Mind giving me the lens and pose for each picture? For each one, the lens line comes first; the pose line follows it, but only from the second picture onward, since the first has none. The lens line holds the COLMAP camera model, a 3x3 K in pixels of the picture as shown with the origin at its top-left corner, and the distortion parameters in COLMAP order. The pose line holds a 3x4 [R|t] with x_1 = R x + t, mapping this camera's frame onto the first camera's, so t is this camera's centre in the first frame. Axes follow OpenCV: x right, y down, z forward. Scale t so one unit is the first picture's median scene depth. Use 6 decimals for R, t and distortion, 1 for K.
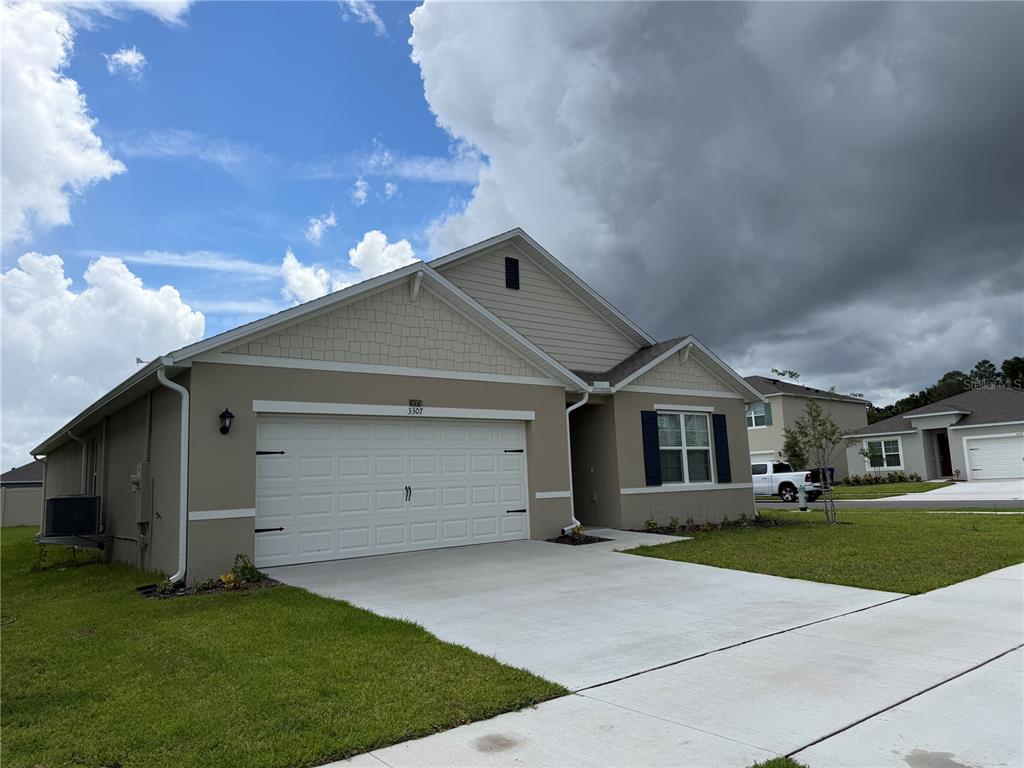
lens RADIAL K [[725.4, 0, 503.3], [0, 725.4, 378.3], [0, 0, 1]] dist [0.012597, -0.004598]
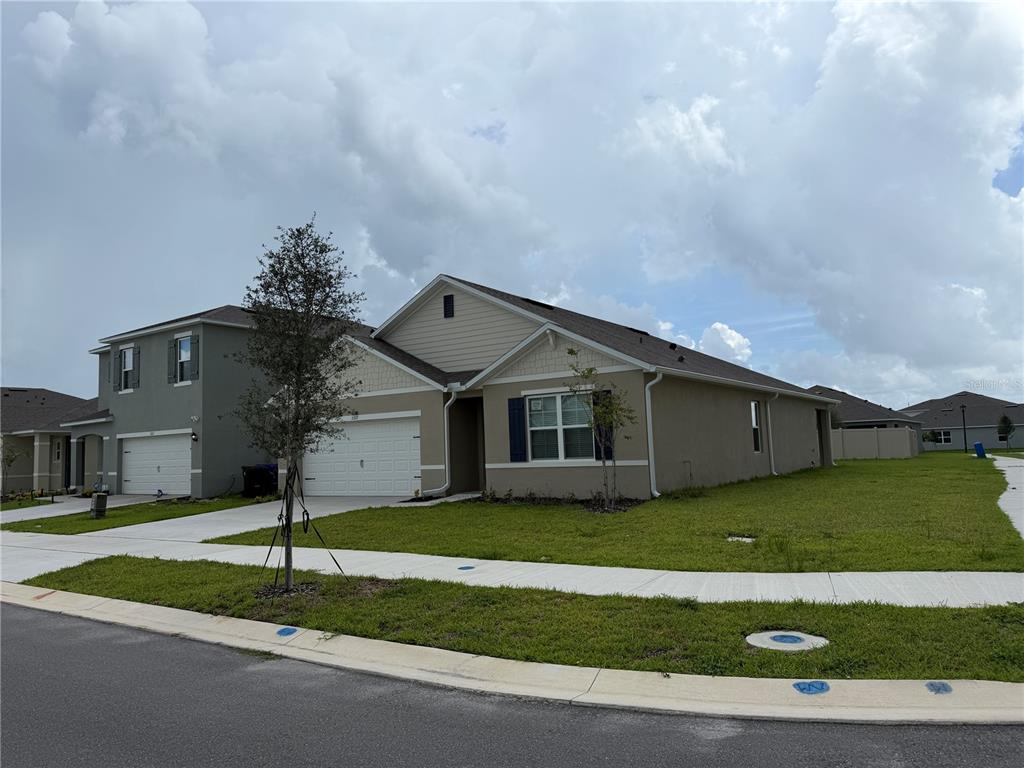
lens RADIAL K [[694.0, 0, 517.2], [0, 694.0, 382.6], [0, 0, 1]] dist [0.001722, -0.001184]
pose [[0.328409, -0.061836, -0.942509, 1.230513], [0.163751, 0.986472, -0.007663, 0.029270], [0.930233, -0.151820, 0.334092, 0.625460]]
